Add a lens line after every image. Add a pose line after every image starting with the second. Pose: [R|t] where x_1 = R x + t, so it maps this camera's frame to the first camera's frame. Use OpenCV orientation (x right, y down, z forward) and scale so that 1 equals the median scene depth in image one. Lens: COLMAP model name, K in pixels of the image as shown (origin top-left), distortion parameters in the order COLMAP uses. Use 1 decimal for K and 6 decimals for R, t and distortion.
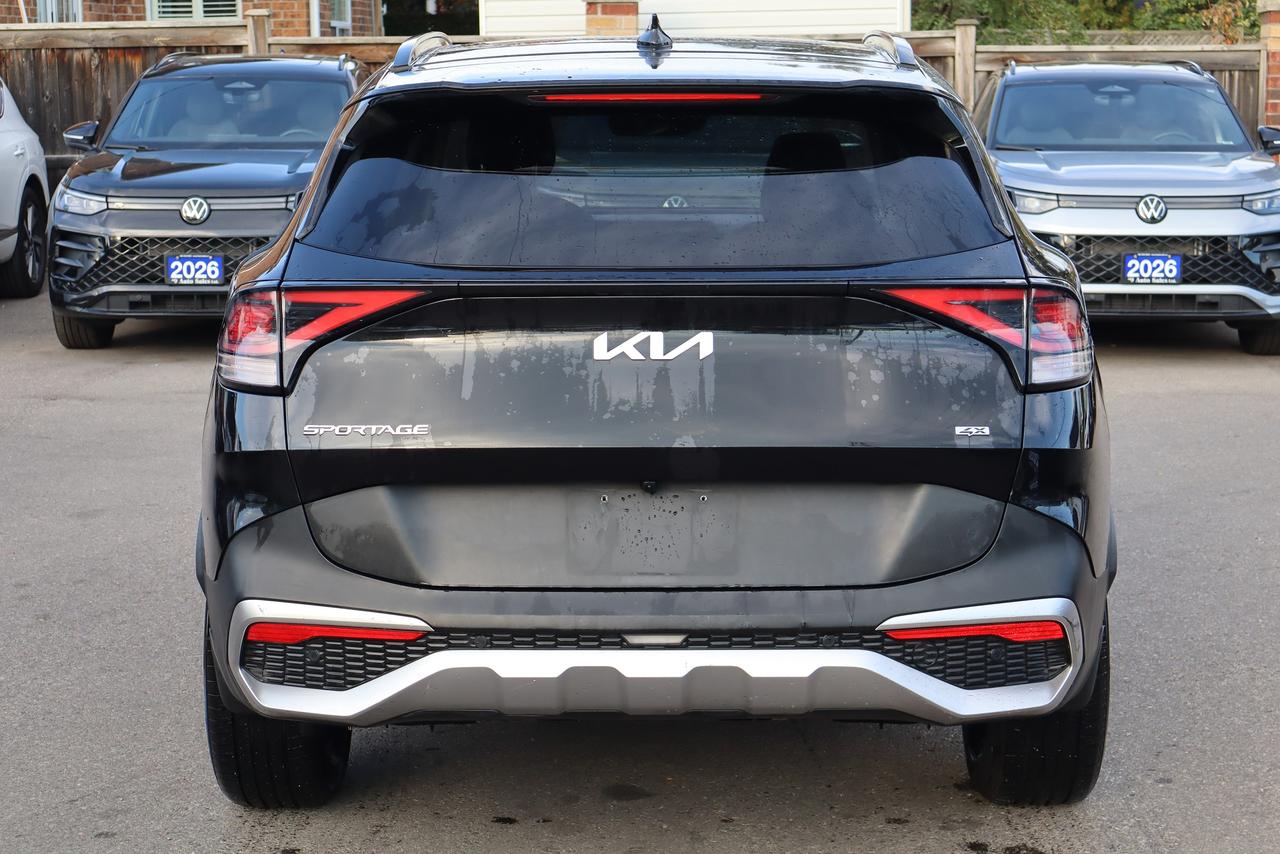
lens RADIAL K [[2545.8, 0, 640.0], [0, 2545.8, 427.0], [0, 0, 1]] dist [0.118398, 0.078001]
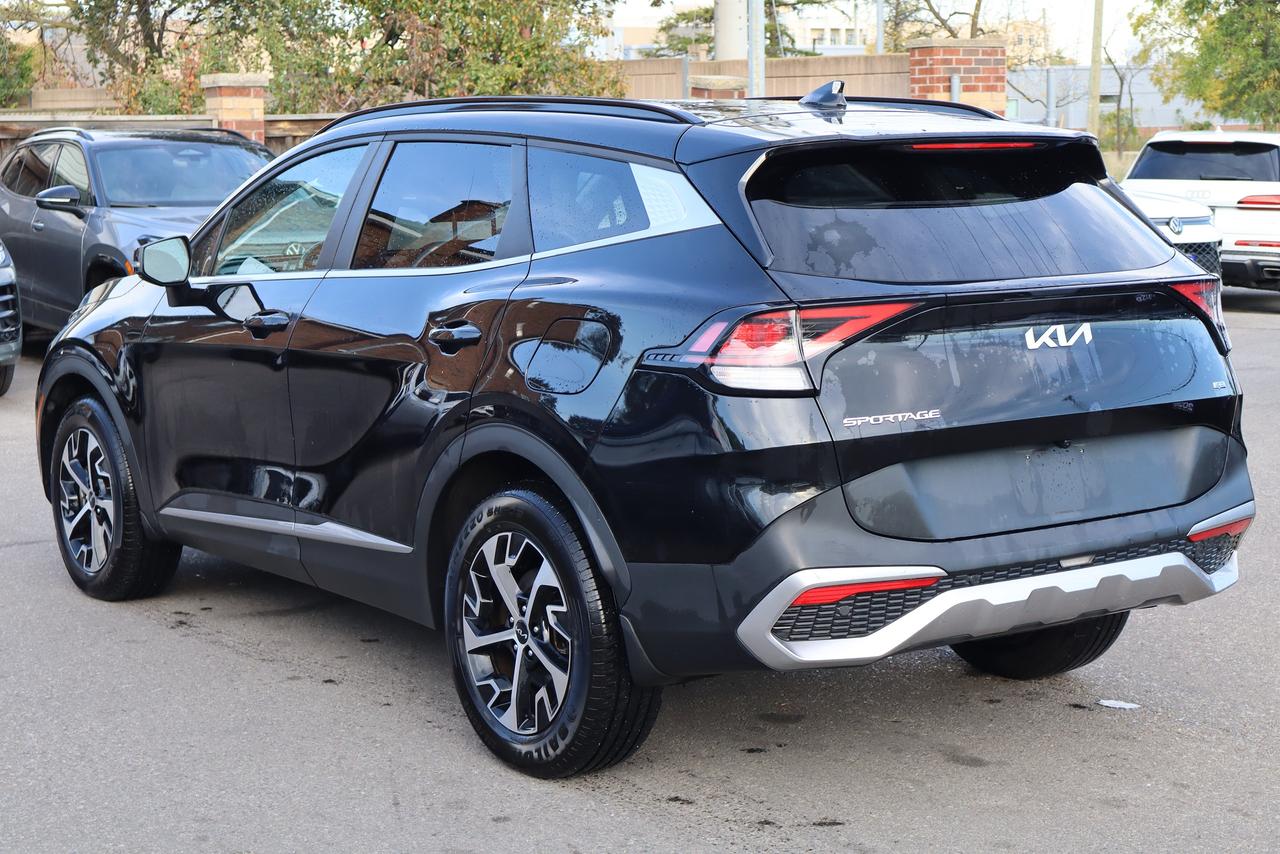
lens RADIAL K [[2360.7, 0, 640.0], [0, 2360.7, 427.0], [0, 0, 1]] dist [-0.094599, 0.244868]
pose [[0.809262, -0.079180, 0.582087, -0.857298], [0.089010, 0.995962, 0.011729, -0.018508], [-0.580665, 0.042320, 0.813042, 0.149940]]
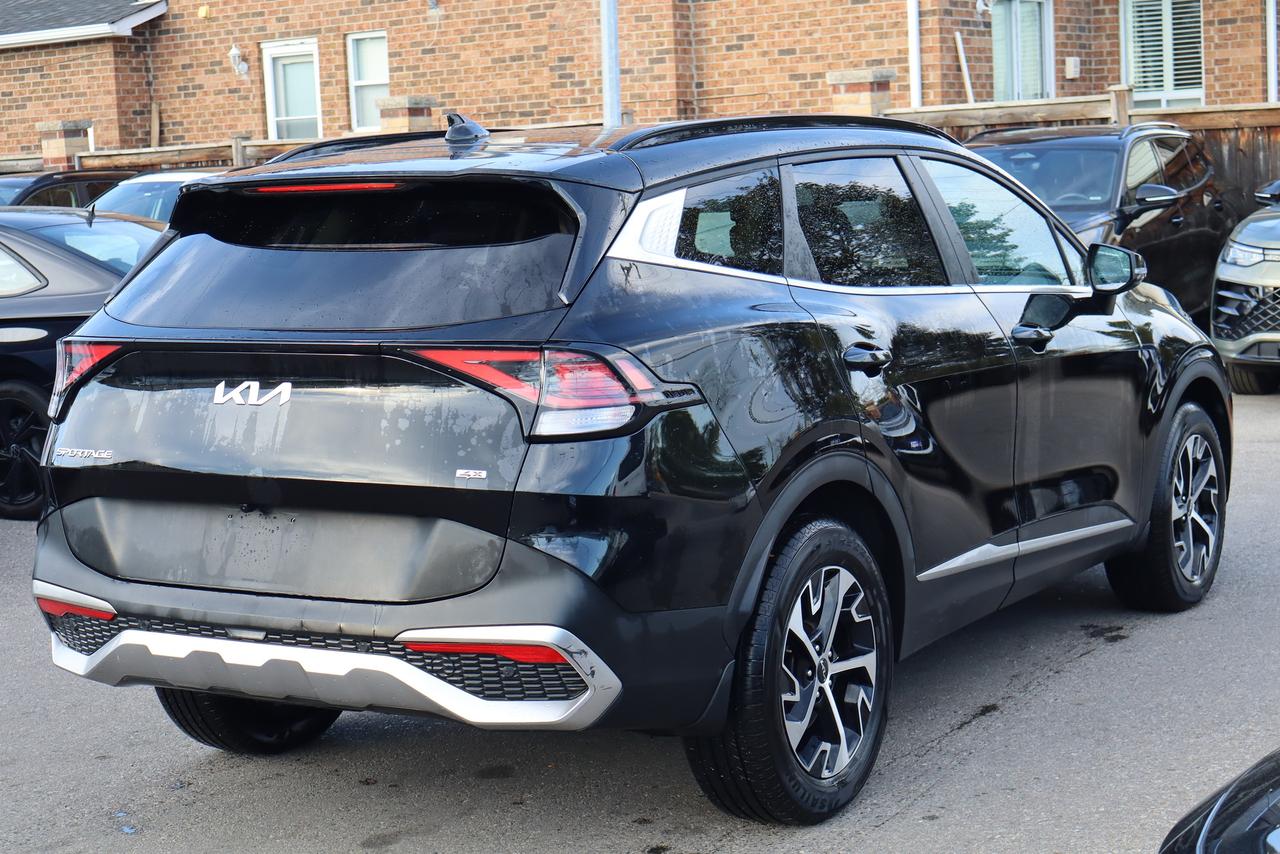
lens RADIAL K [[2360.7, 0, 640.0], [0, 2360.7, 427.0], [0, 0, 1]] dist [-0.094599, 0.244868]
pose [[0.852667, 0.031840, -0.521484, 0.742609], [-0.039061, 0.999233, -0.002859, -0.019471], [0.520993, 0.022807, 0.853256, 0.132725]]
